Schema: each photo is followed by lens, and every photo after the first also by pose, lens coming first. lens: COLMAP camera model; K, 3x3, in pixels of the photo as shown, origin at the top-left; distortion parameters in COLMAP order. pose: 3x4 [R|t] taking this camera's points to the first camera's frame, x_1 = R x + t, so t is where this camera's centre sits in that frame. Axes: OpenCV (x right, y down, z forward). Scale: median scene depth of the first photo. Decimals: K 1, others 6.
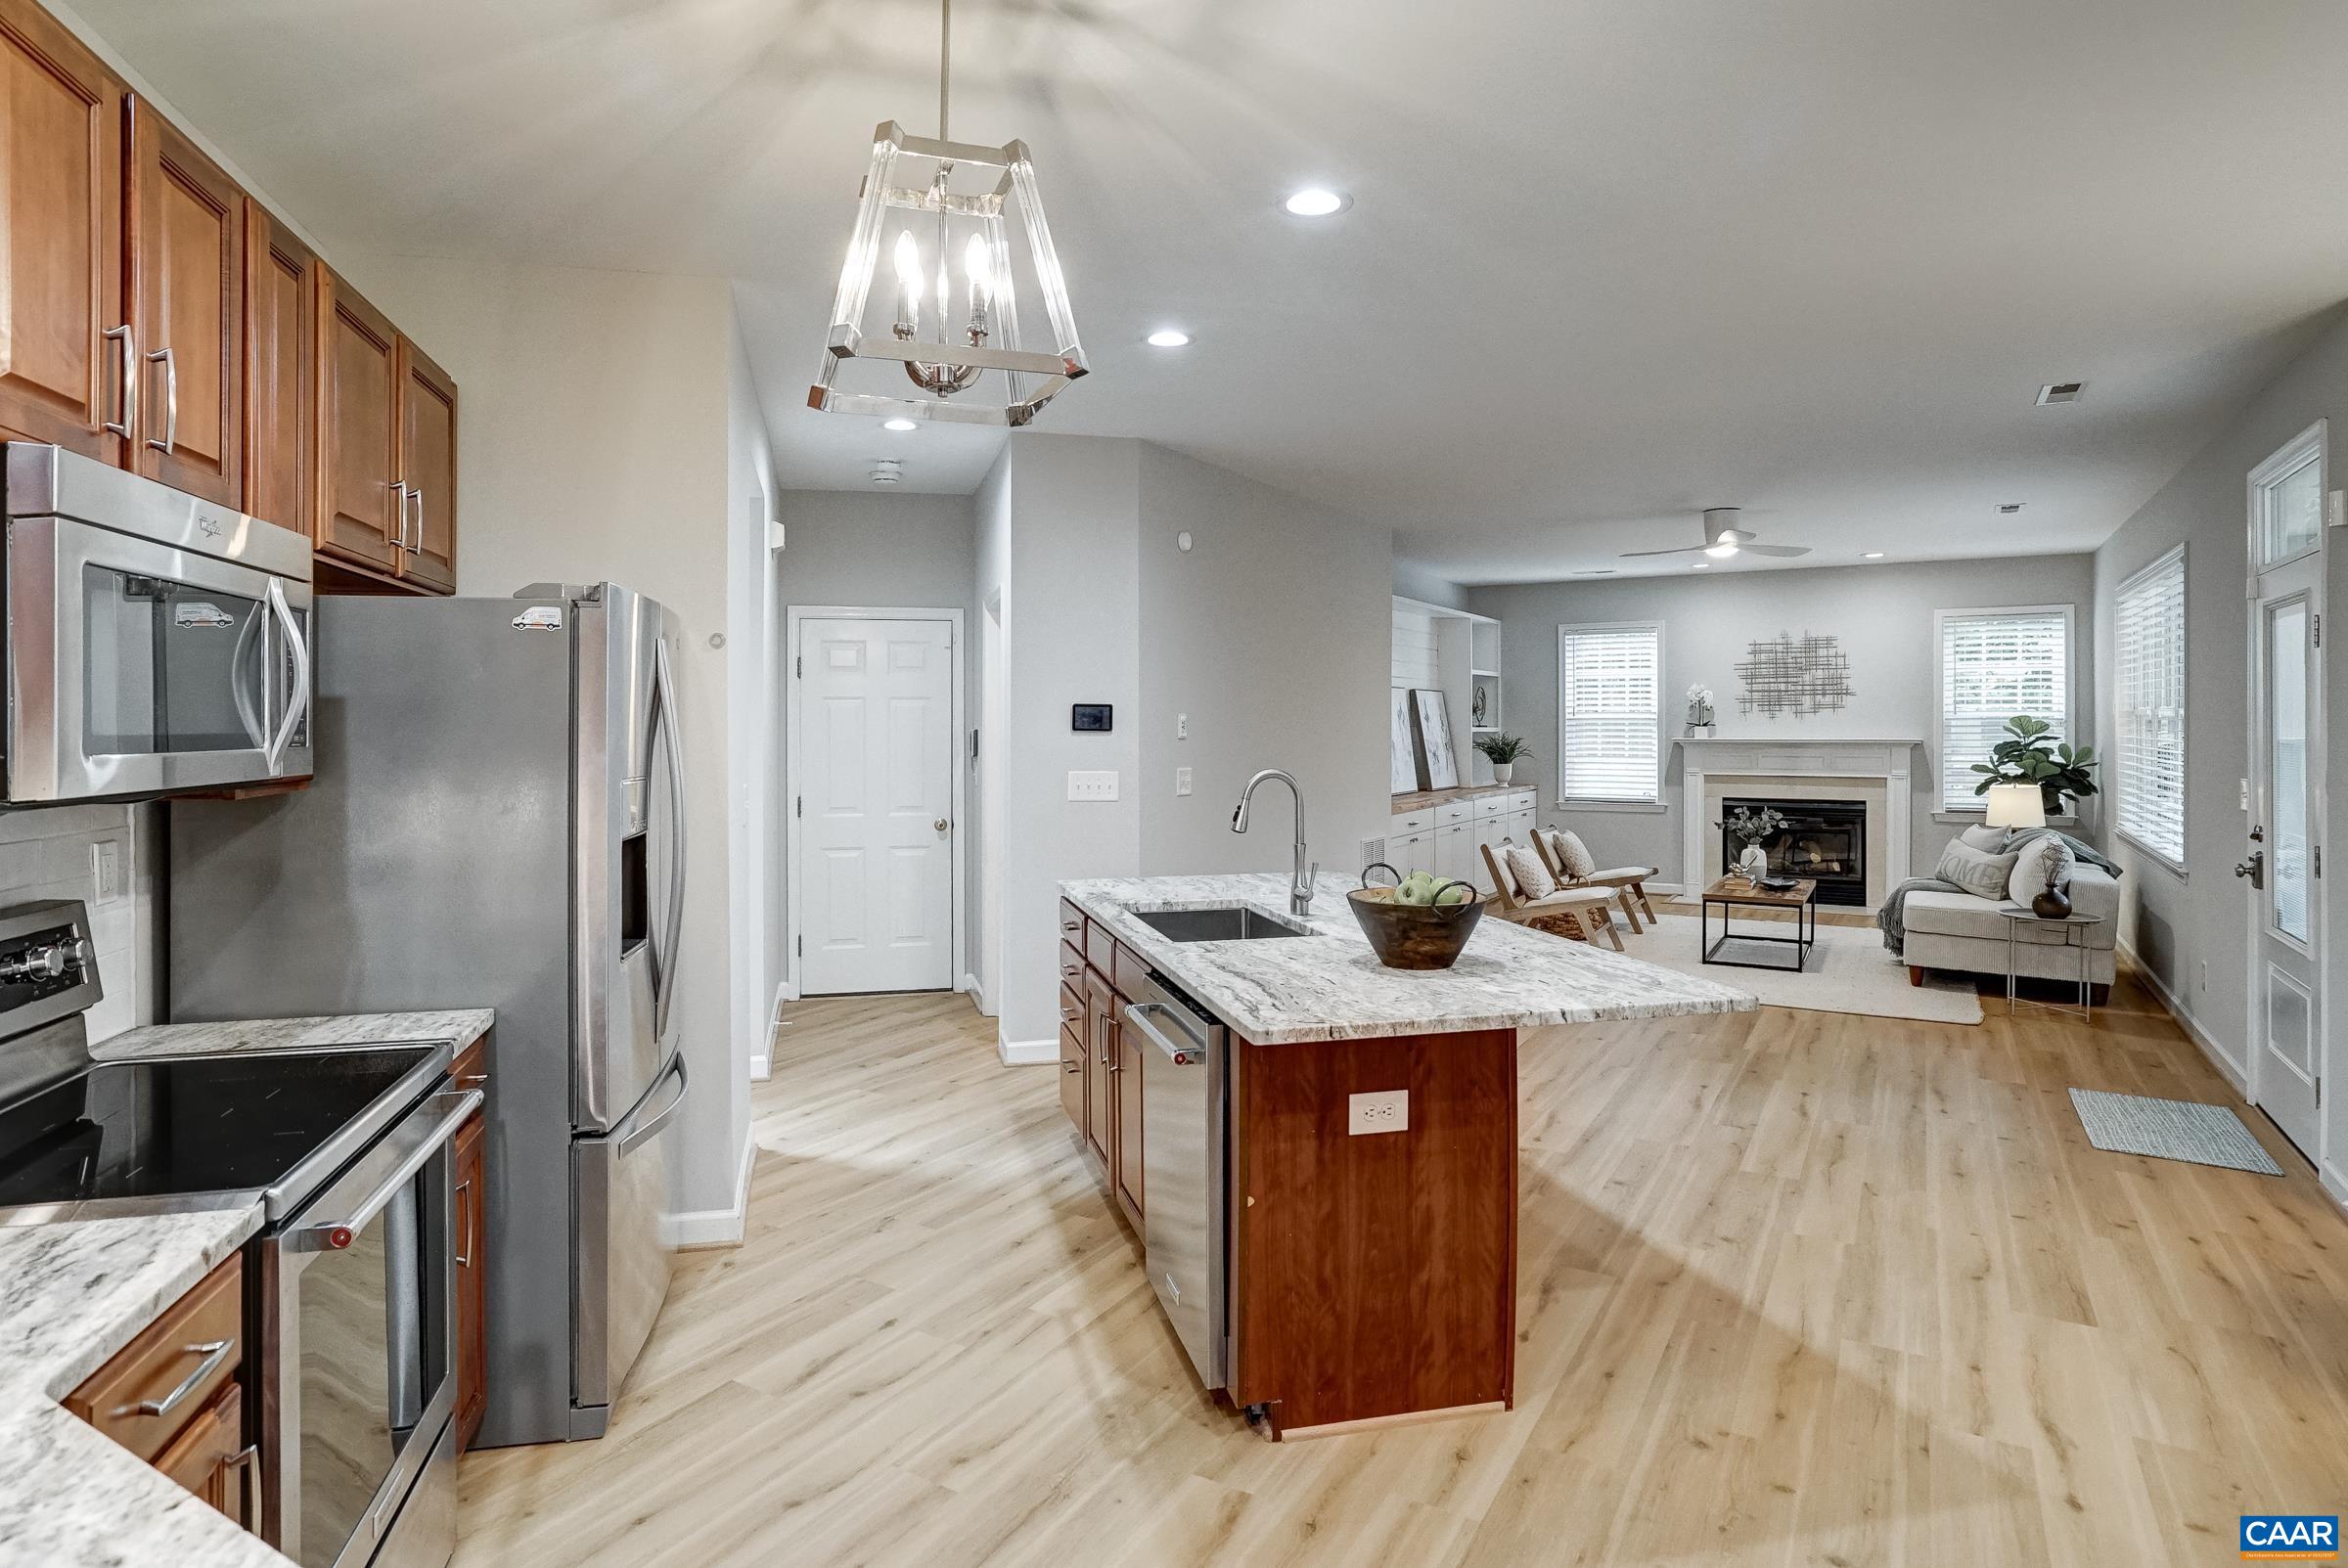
lens RADIAL K [[1289.7, 0, 1149.5], [0, 1289.7, 721.3], [0, 0, 1]] dist [-0.044564, 0.030258]
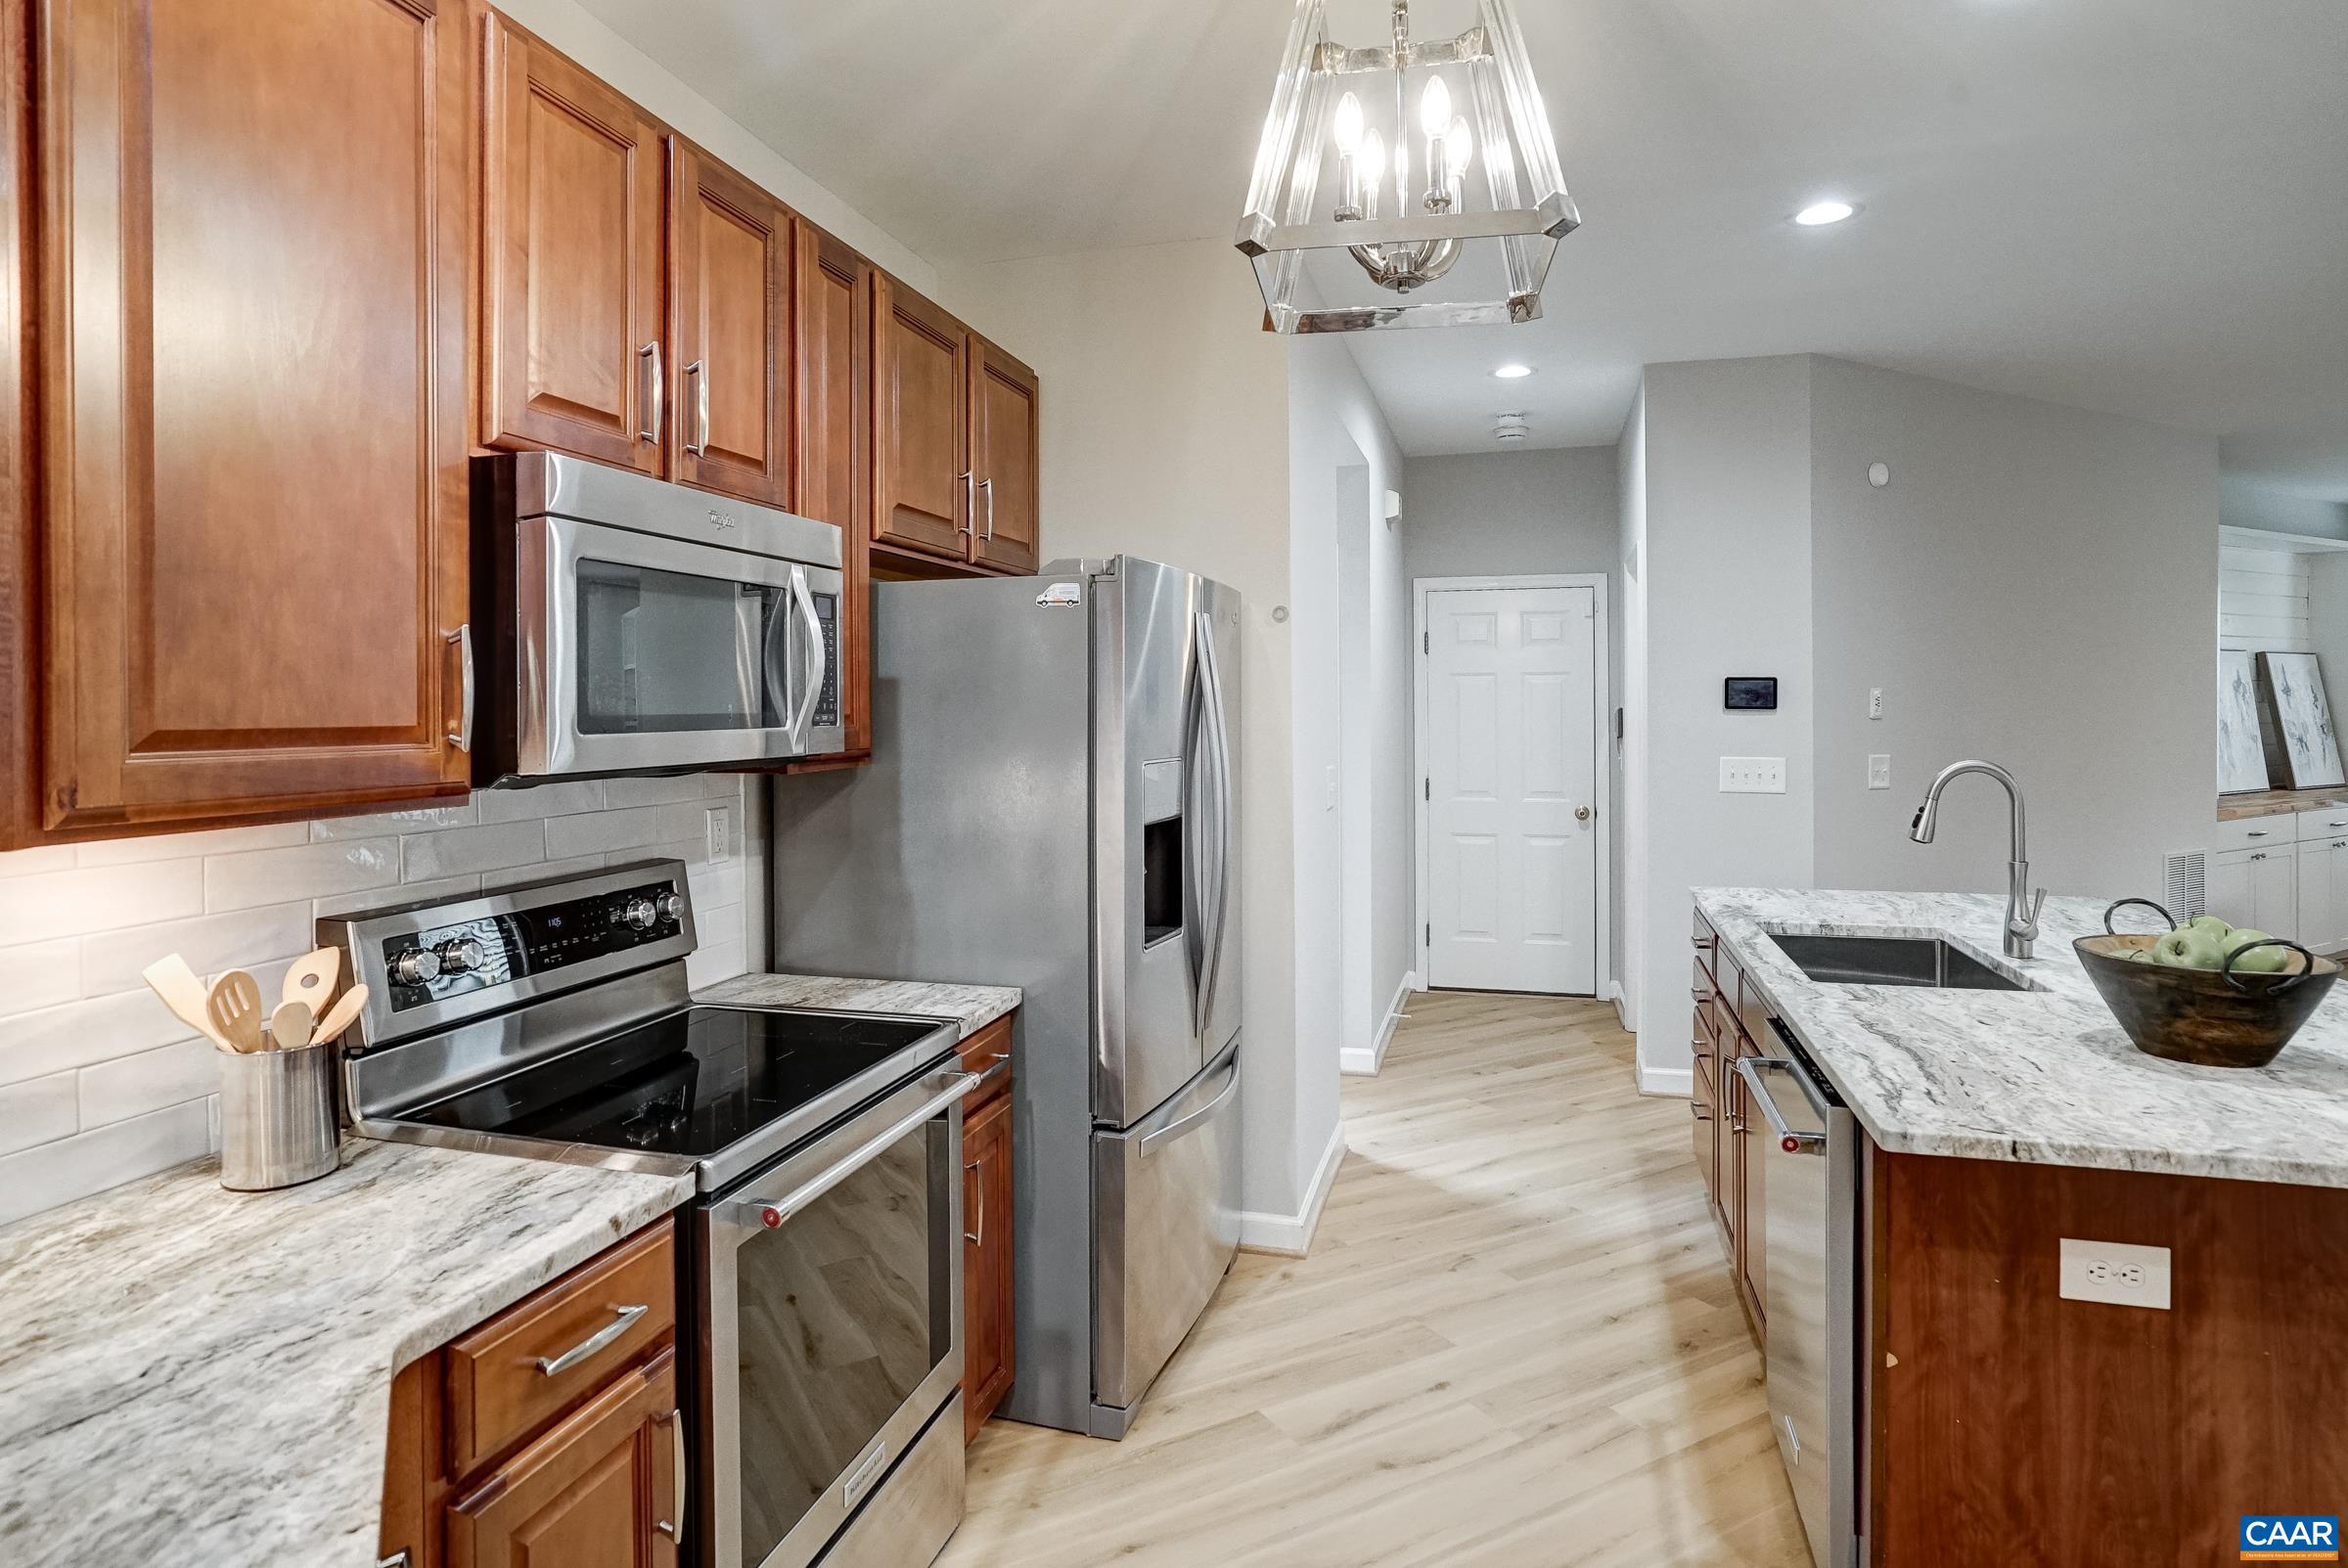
lens RADIAL K [[1296.8, 0, 1145.3], [0, 1296.8, 706.6], [0, 0, 1]] dist [-0.042955, 0.027195]
pose [[0.863775, -0.002754, -0.503870, 0.066522], [0.005525, 0.999977, 0.004005, 0.000767], [0.503847, -0.006243, 0.863770, 0.142523]]
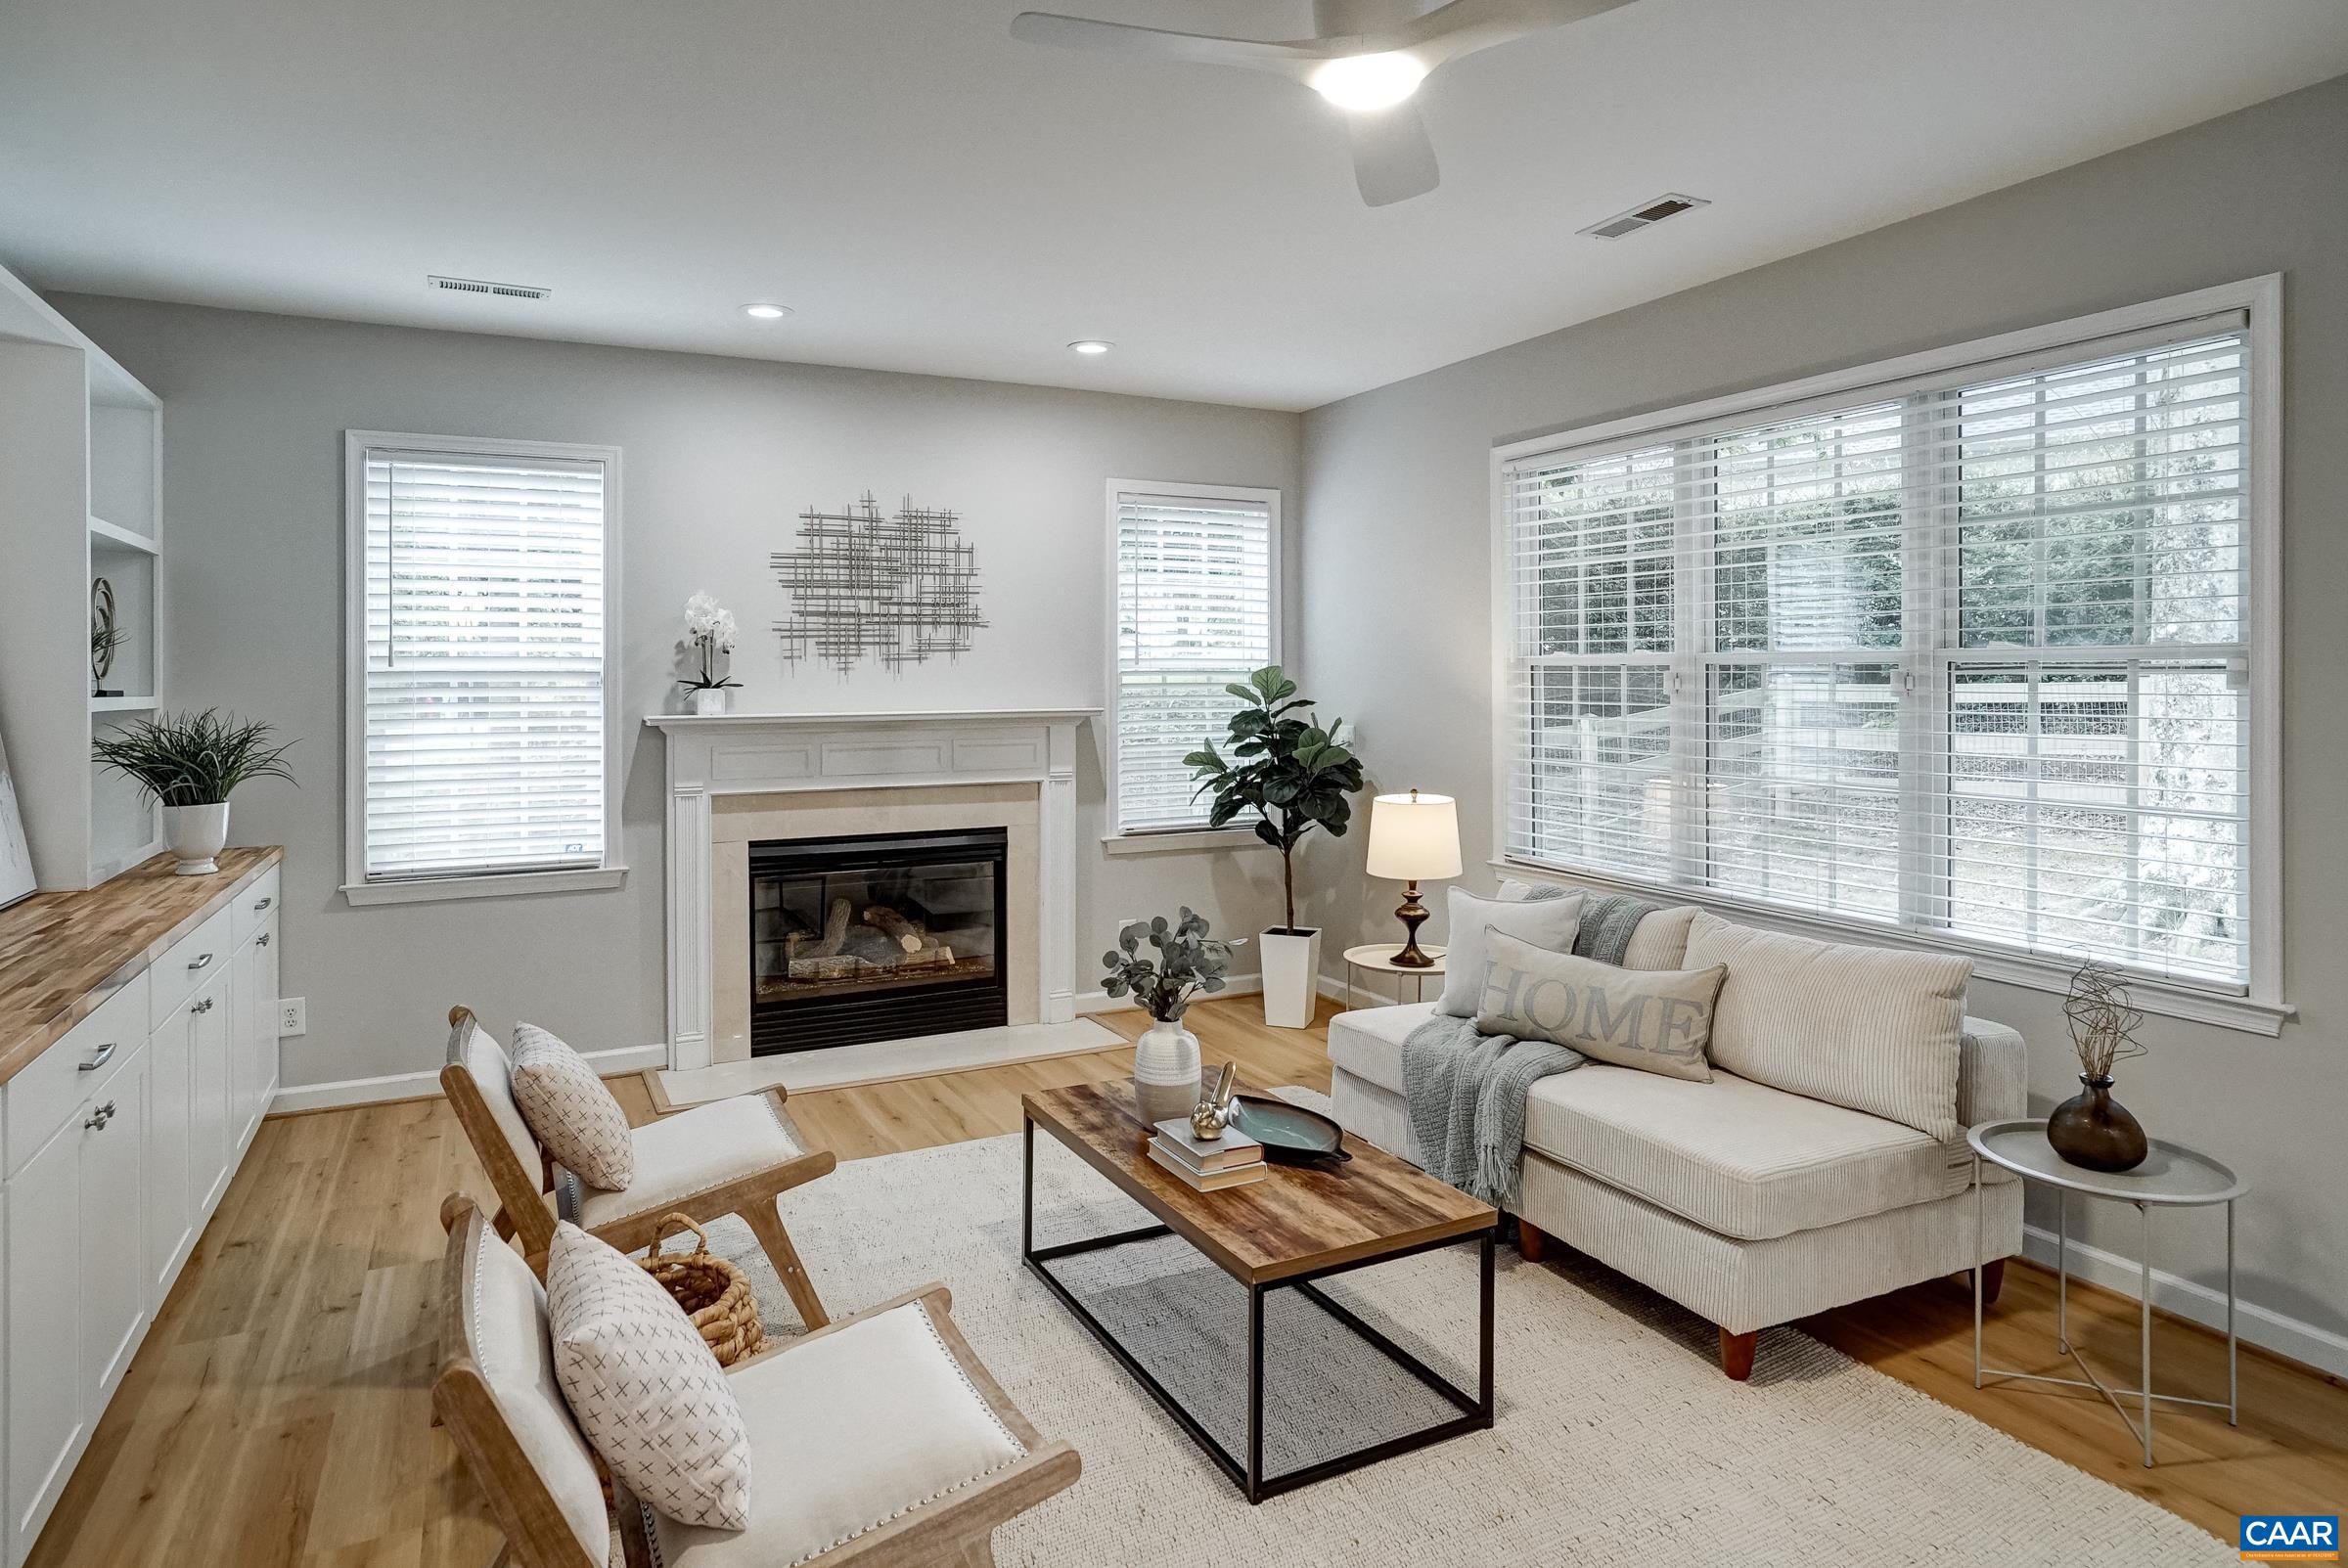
lens RADIAL K [[1357.0, 0, 1170.3], [0, 1357.0, 679.0], [0, 0, 1]] dist [-0.042096, 0.031310]
pose [[0.537088, -0.002974, 0.843521, 0.424849], [0.003075, 0.999994, 0.001567, 0.001148], [-0.843521, 0.001752, 0.537094, 2.201789]]
